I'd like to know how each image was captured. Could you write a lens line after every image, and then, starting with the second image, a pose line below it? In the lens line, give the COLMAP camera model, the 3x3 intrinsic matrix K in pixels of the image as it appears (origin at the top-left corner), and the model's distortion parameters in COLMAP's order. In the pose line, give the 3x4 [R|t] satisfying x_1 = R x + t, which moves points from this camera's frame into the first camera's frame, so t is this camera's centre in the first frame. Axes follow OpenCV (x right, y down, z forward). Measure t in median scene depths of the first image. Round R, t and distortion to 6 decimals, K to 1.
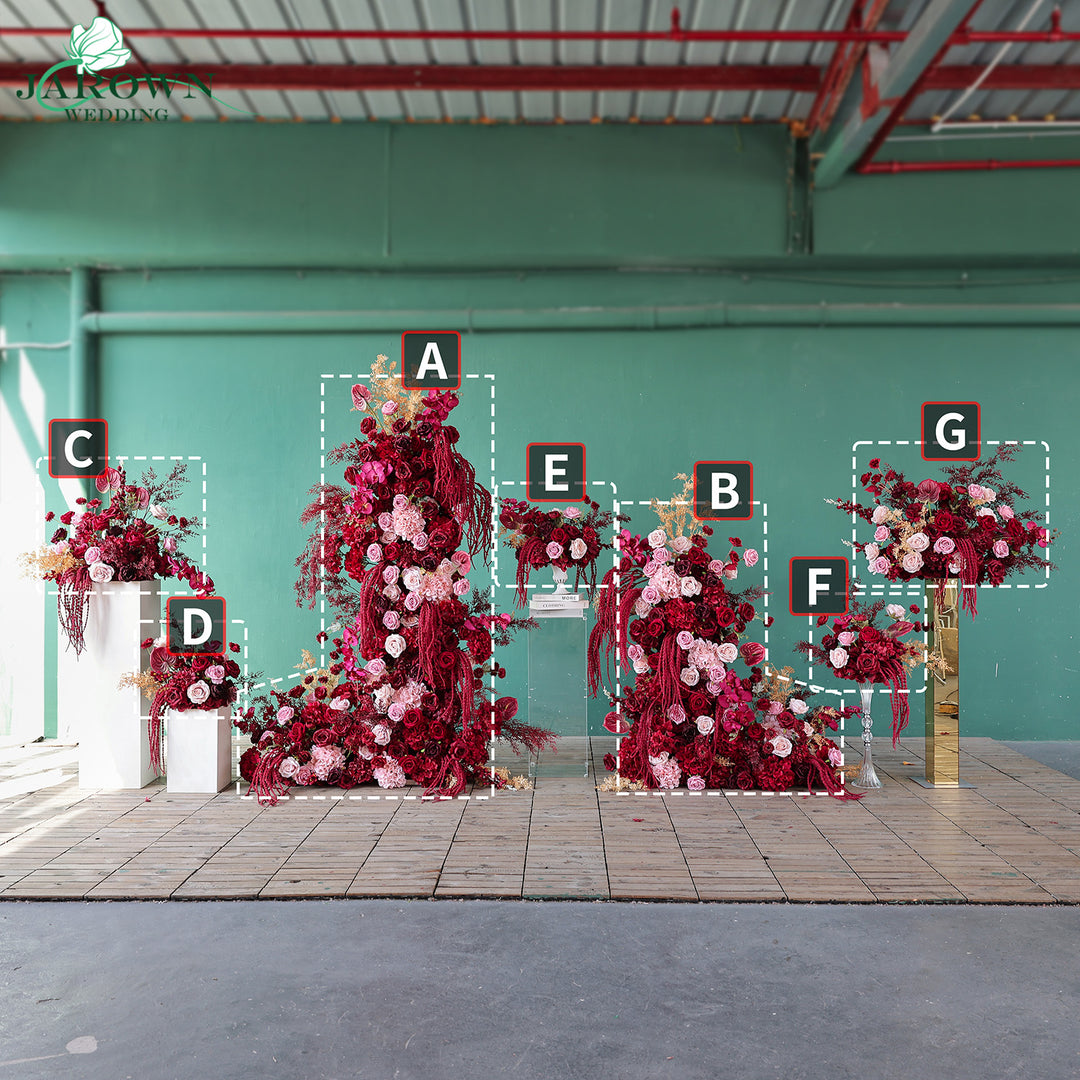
lens RADIAL K [[1132.9, 0, 540.0], [0, 1132.9, 540.0], [0, 0, 1]] dist [0.005356, -0.019053]
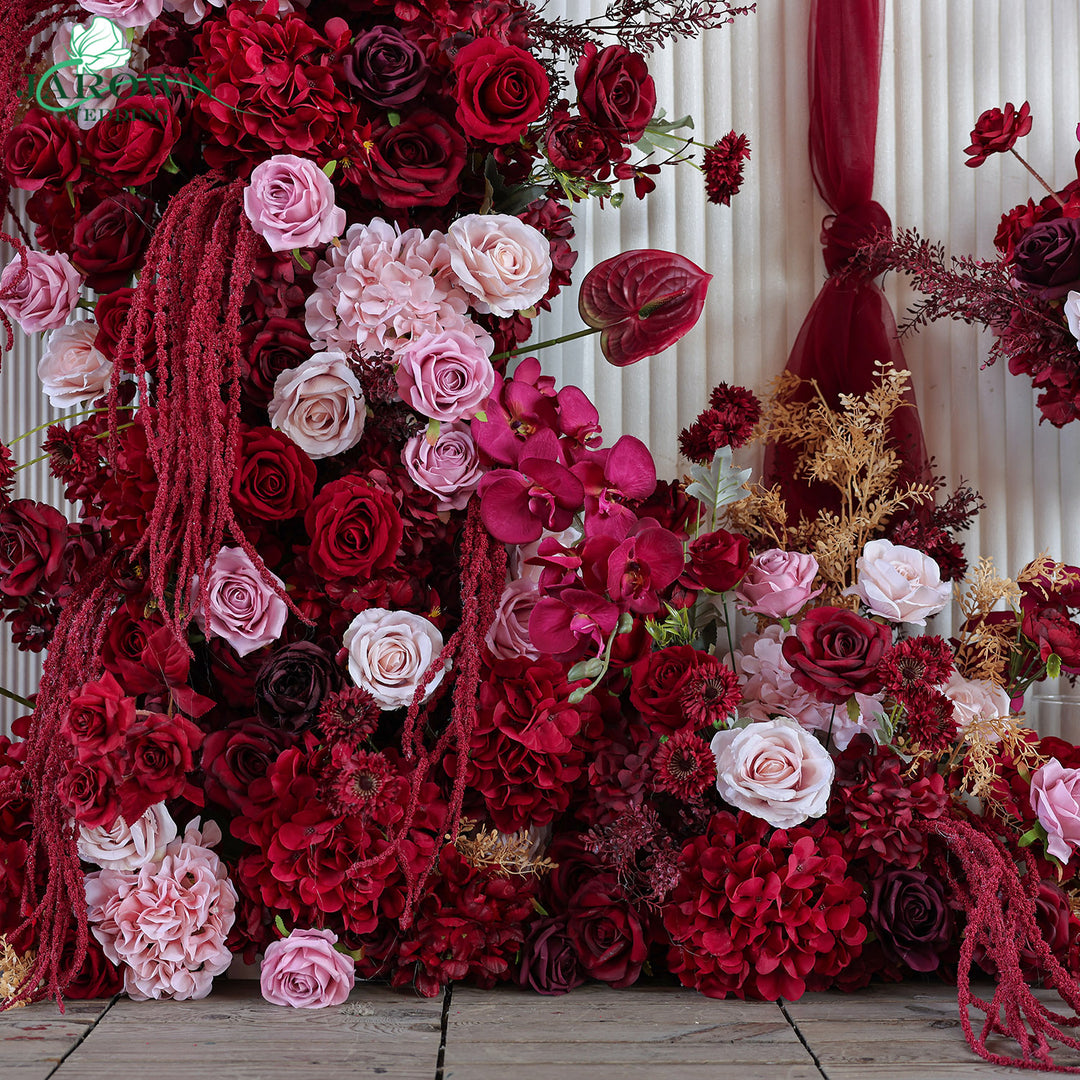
lens RADIAL K [[2280.0, 0, 553.5], [0, 2280.0, 539.3], [0, 0, 1]] dist [0.007340, 0.027455]
pose [[0.999106, -0.003542, 0.042121, 0.161238], [0.003727, 0.999984, -0.004323, 0.145012], [-0.042105, 0.004476, 0.999103, 0.611667]]
